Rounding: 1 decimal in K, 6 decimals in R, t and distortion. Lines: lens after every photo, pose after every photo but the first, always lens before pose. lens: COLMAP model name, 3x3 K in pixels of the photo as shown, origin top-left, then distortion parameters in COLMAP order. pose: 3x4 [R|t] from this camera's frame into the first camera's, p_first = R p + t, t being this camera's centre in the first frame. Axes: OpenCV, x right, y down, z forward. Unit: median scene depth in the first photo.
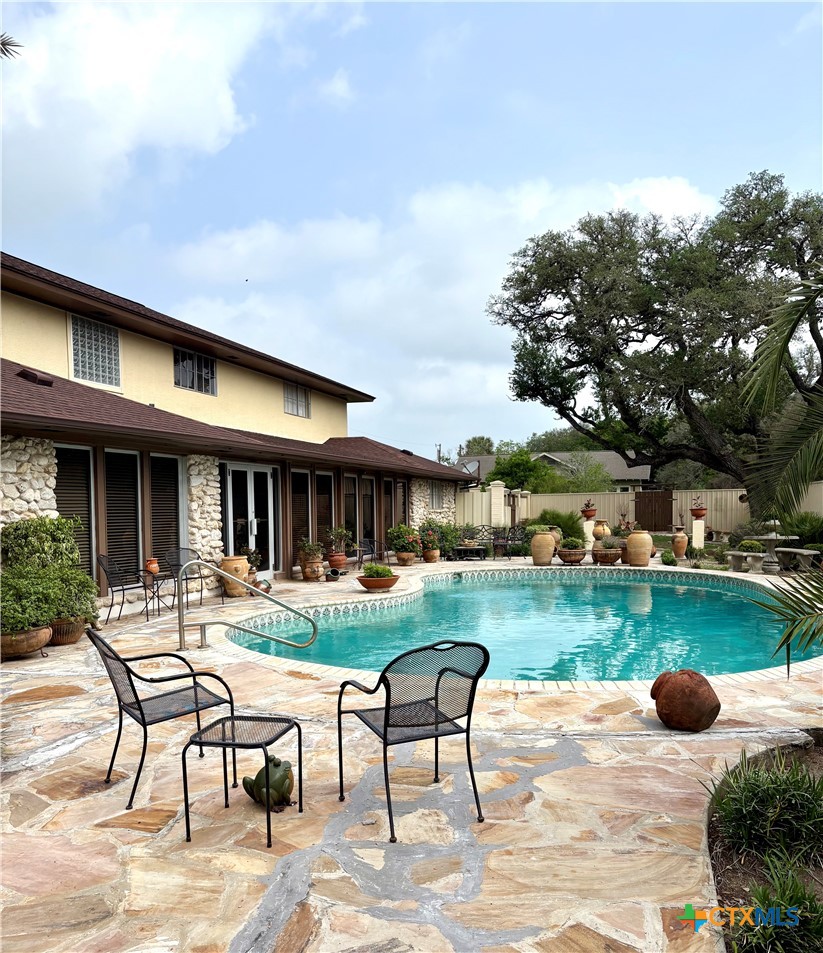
lens RADIAL K [[831.2, 0, 445.6], [0, 831.2, 542.6], [0, 0, 1]] dist [0.129191, -0.230964]
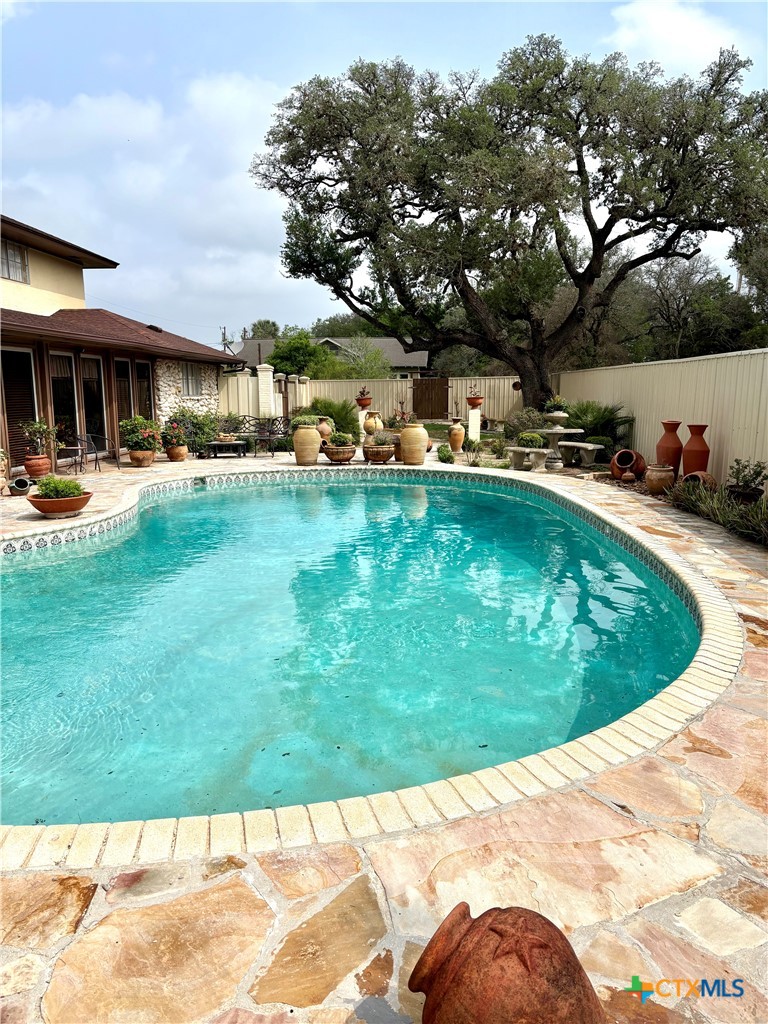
lens RADIAL K [[765.0, 0, 387.8], [0, 765.0, 530.5], [0, 0, 1]] dist [0.090710, -0.074304]
pose [[0.982382, -0.030734, 0.184339, 0.030496], [0.005476, 0.990695, 0.135991, -0.007806], [-0.186803, -0.132586, 0.973409, 0.120266]]
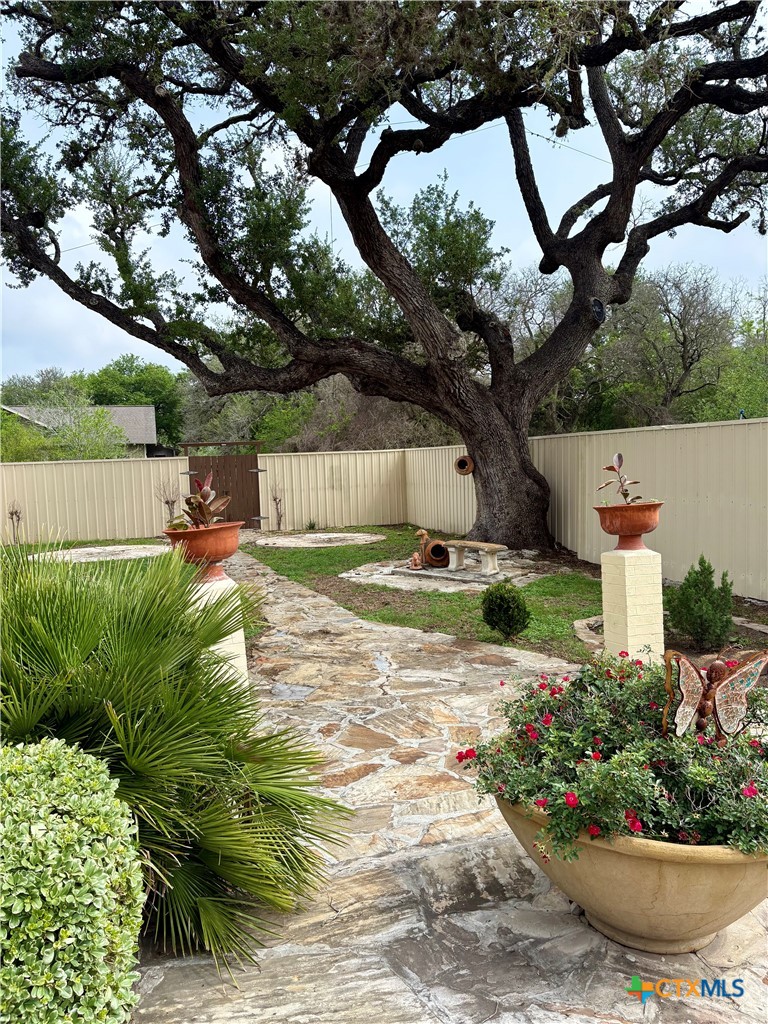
lens RADIAL K [[765.0, 0, 387.8], [0, 765.0, 530.5], [0, 0, 1]] dist [0.090710, -0.074304]
pose [[0.847321, -0.065148, 0.527071, 0.096205], [0.050653, 0.997837, 0.041906, -0.038746], [-0.528661, -0.008810, 0.848788, 0.705187]]
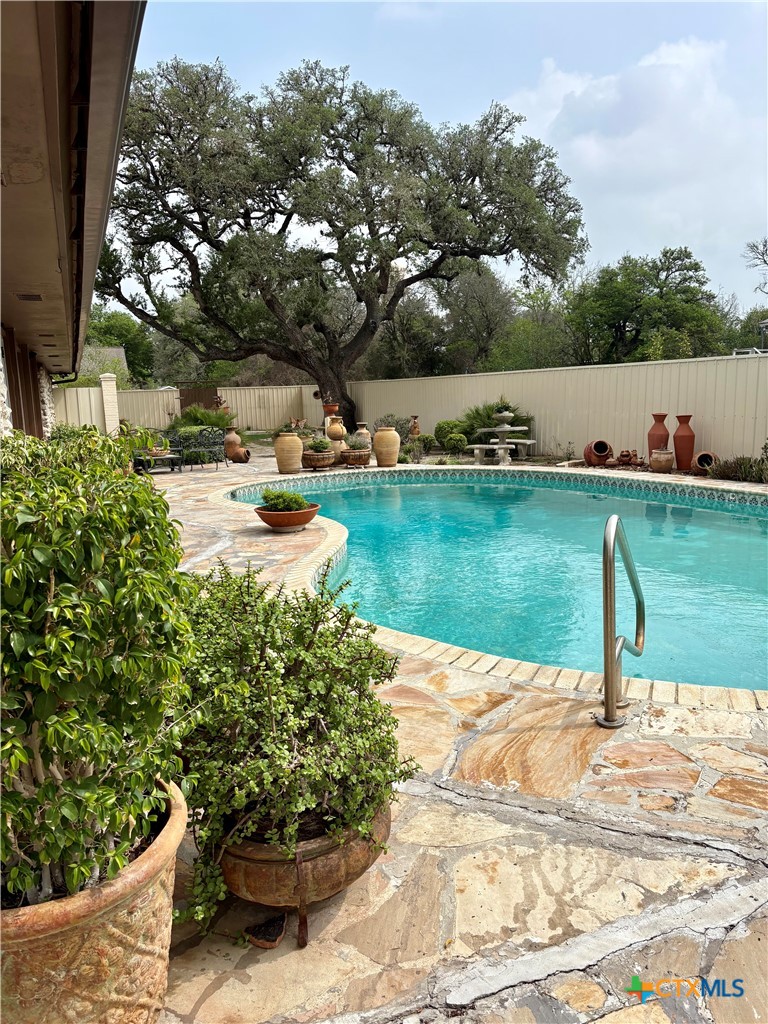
lens RADIAL K [[765.0, 0, 387.8], [0, 765.0, 530.5], [0, 0, 1]] dist [0.090710, -0.074304]
pose [[0.805320, -0.115541, 0.581472, -0.157636], [0.046984, 0.990178, 0.131681, -0.007761], [-0.590975, -0.078726, 0.802839, 0.184301]]
